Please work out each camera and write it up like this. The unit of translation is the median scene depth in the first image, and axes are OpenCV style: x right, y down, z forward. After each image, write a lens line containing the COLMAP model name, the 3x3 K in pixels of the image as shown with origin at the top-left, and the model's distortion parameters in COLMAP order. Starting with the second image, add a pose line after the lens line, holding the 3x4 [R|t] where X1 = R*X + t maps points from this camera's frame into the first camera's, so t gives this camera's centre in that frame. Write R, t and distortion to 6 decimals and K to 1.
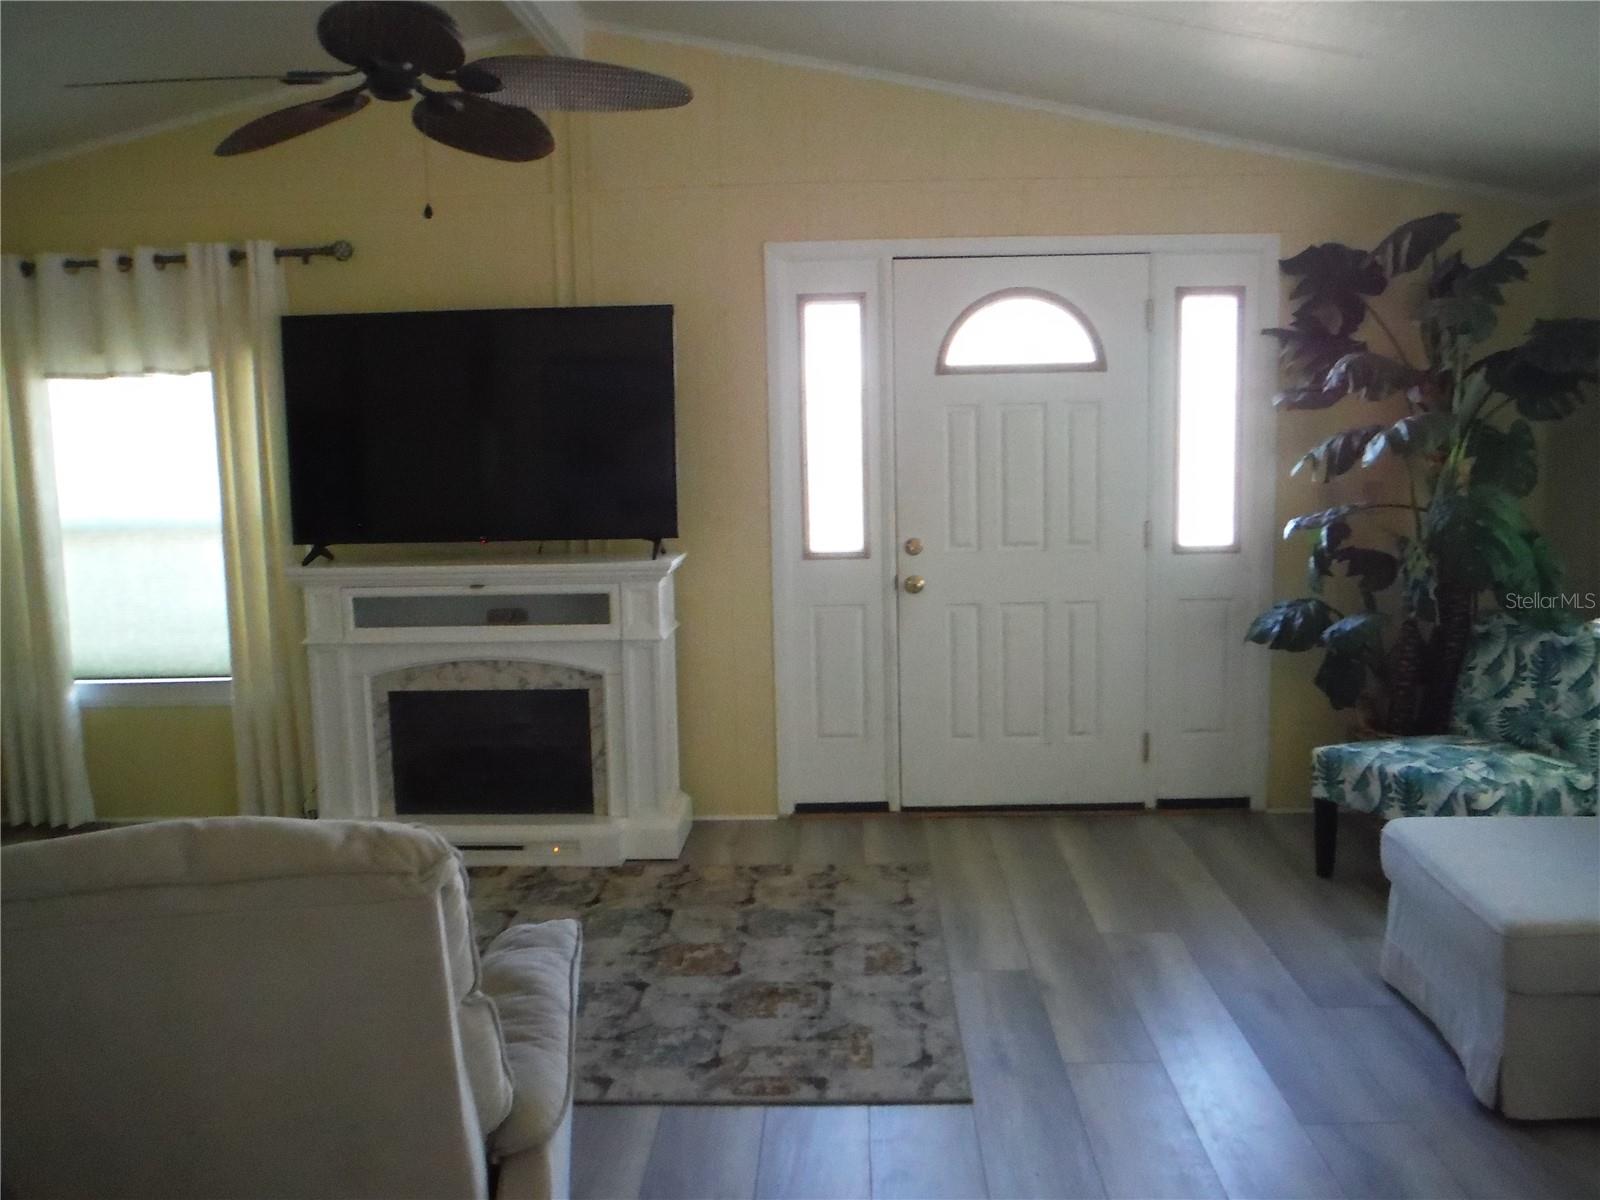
lens RADIAL K [[1381.2, 0, 800.0], [0, 1381.2, 600.0], [0, 0, 1]] dist [-0.009549, 0.001874]
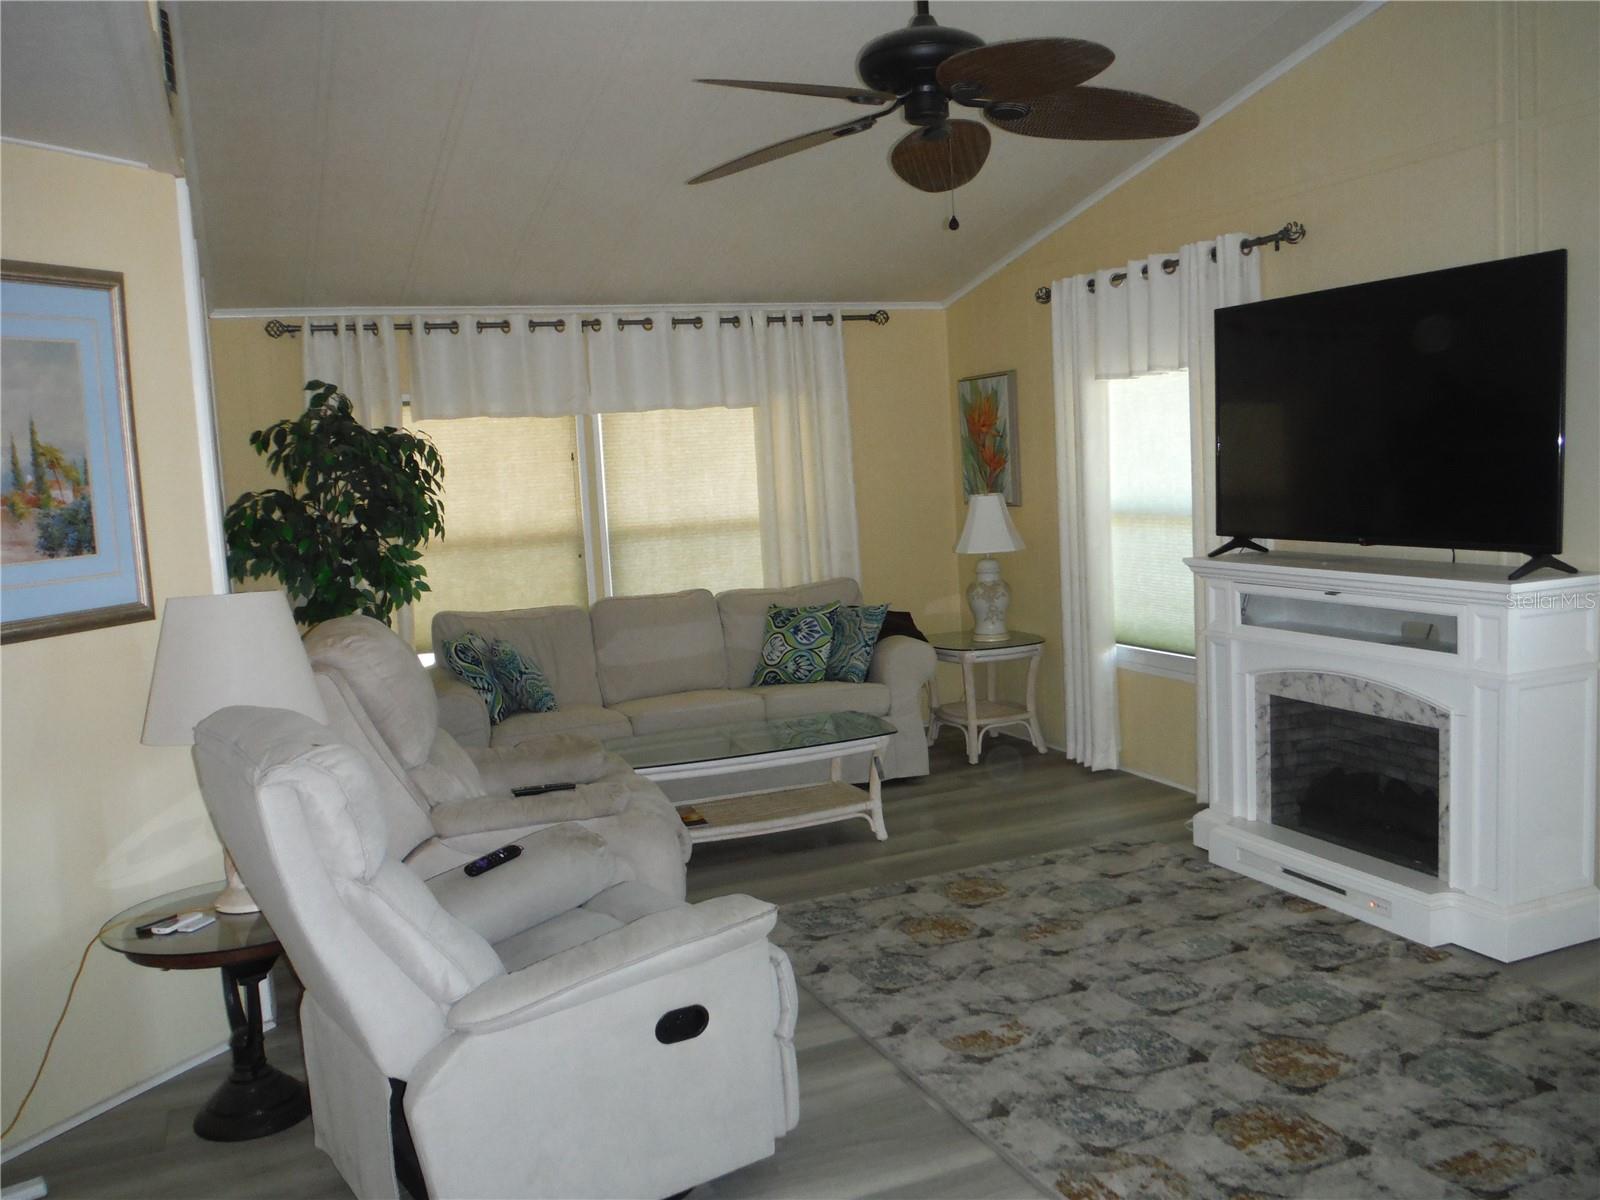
lens RADIAL K [[1381.2, 0, 800.0], [0, 1381.2, 600.0], [0, 0, 1]] dist [-0.009549, 0.001874]
pose [[0.428579, 0.095945, -0.898396, 0.328875], [-0.067750, 0.994959, 0.073938, -0.037595], [0.900961, 0.029178, 0.432919, 0.228177]]
